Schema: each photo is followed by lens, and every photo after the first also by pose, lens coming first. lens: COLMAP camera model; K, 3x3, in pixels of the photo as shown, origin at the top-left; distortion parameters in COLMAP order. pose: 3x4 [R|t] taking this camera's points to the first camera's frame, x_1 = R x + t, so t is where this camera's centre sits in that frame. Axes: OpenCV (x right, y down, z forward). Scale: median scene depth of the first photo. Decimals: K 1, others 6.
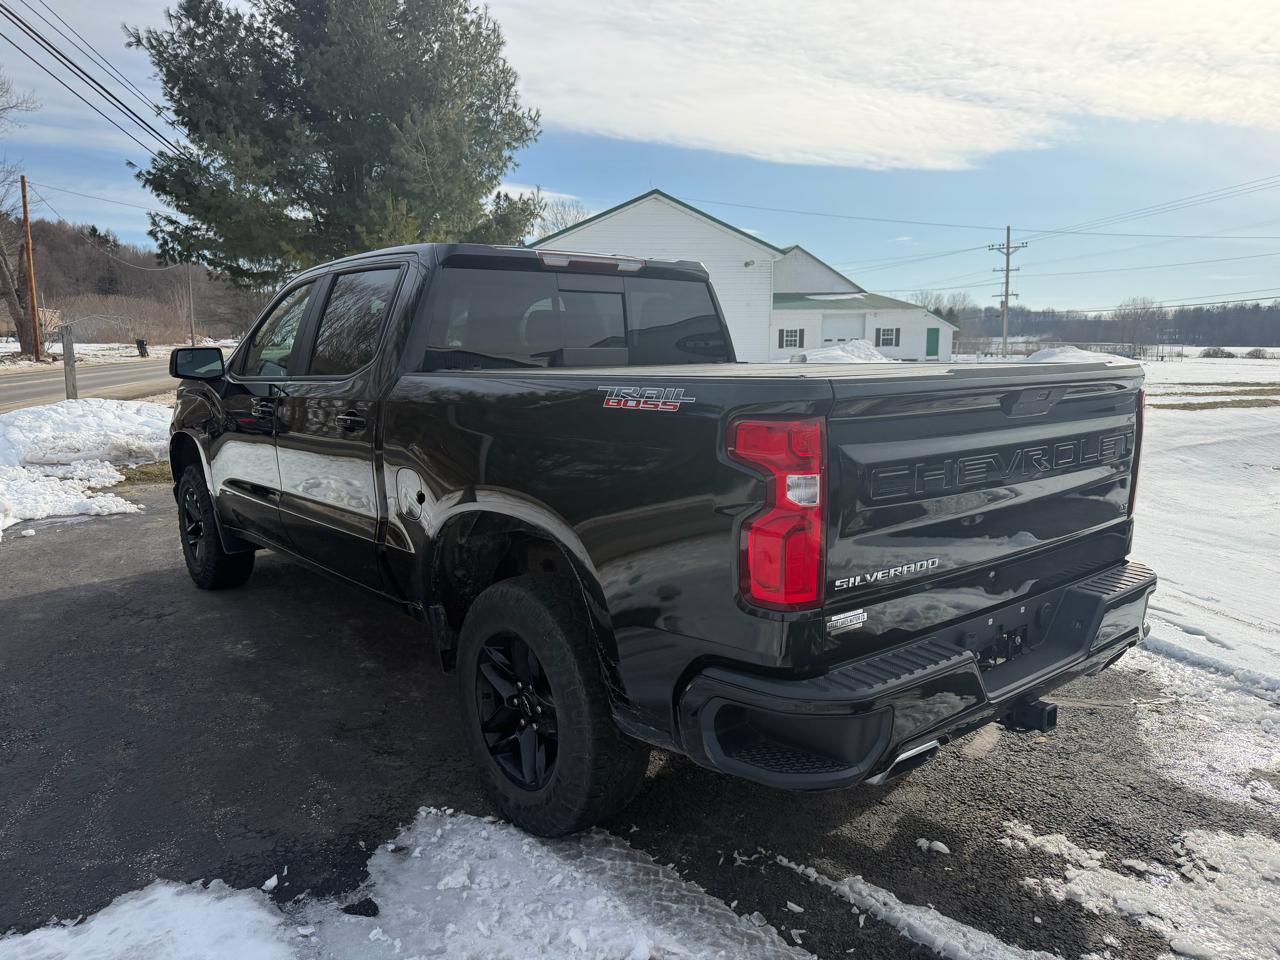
lens RADIAL K [[917.7, 0, 640.8], [0, 917.7, 459.1], [0, 0, 1]] dist [-0.001973, -0.003806]
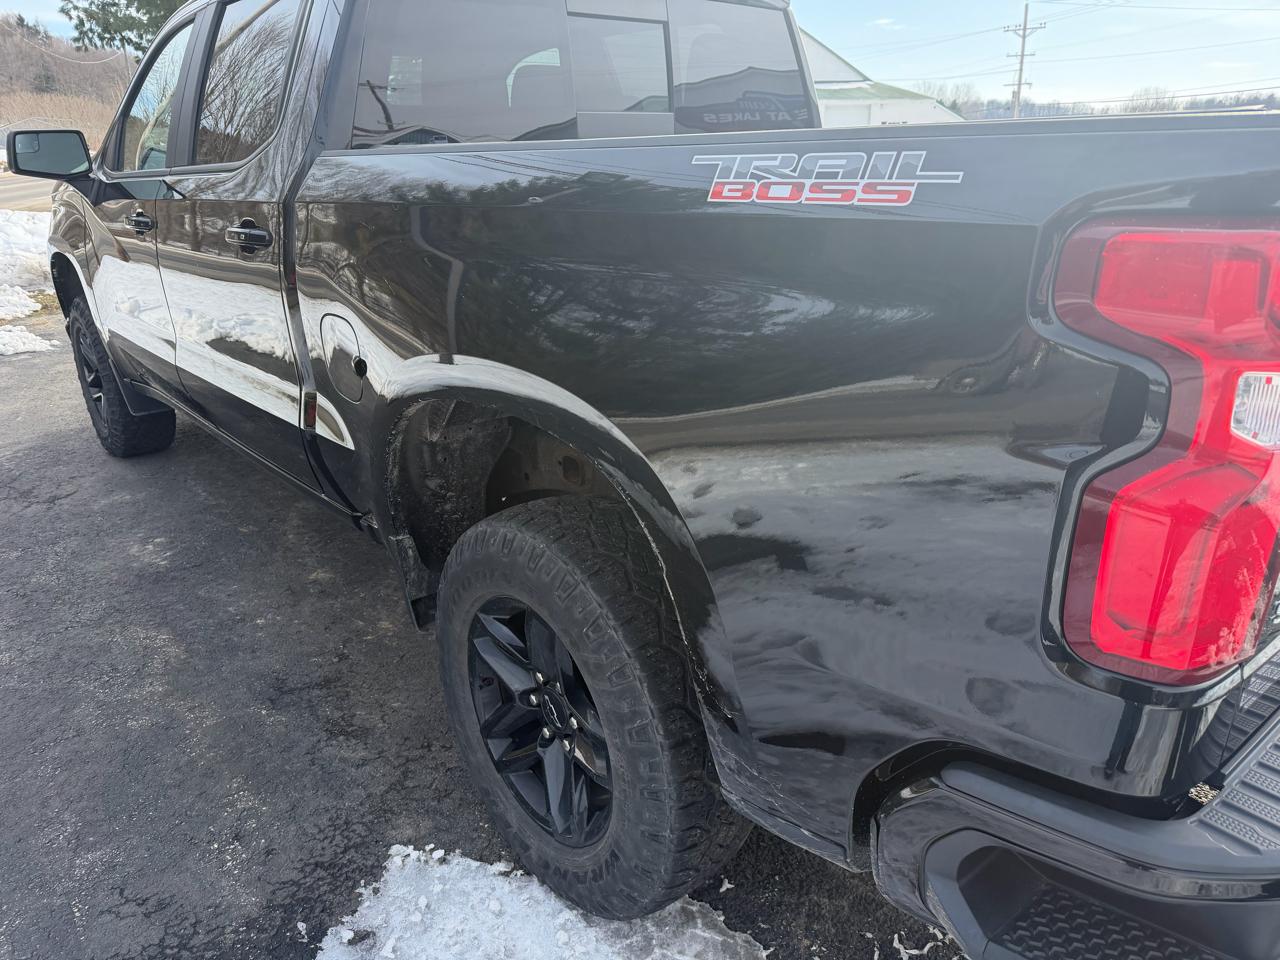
lens RADIAL K [[907.8, 0, 640.0], [0, 907.8, 480.0], [0, 0, 1]] dist [0.007134, -0.020091]
pose [[0.999793, -0.015166, 0.013526, -0.062008], [0.011713, 0.973992, 0.226280, -0.017325], [-0.016606, -0.226075, 0.973968, 0.381537]]
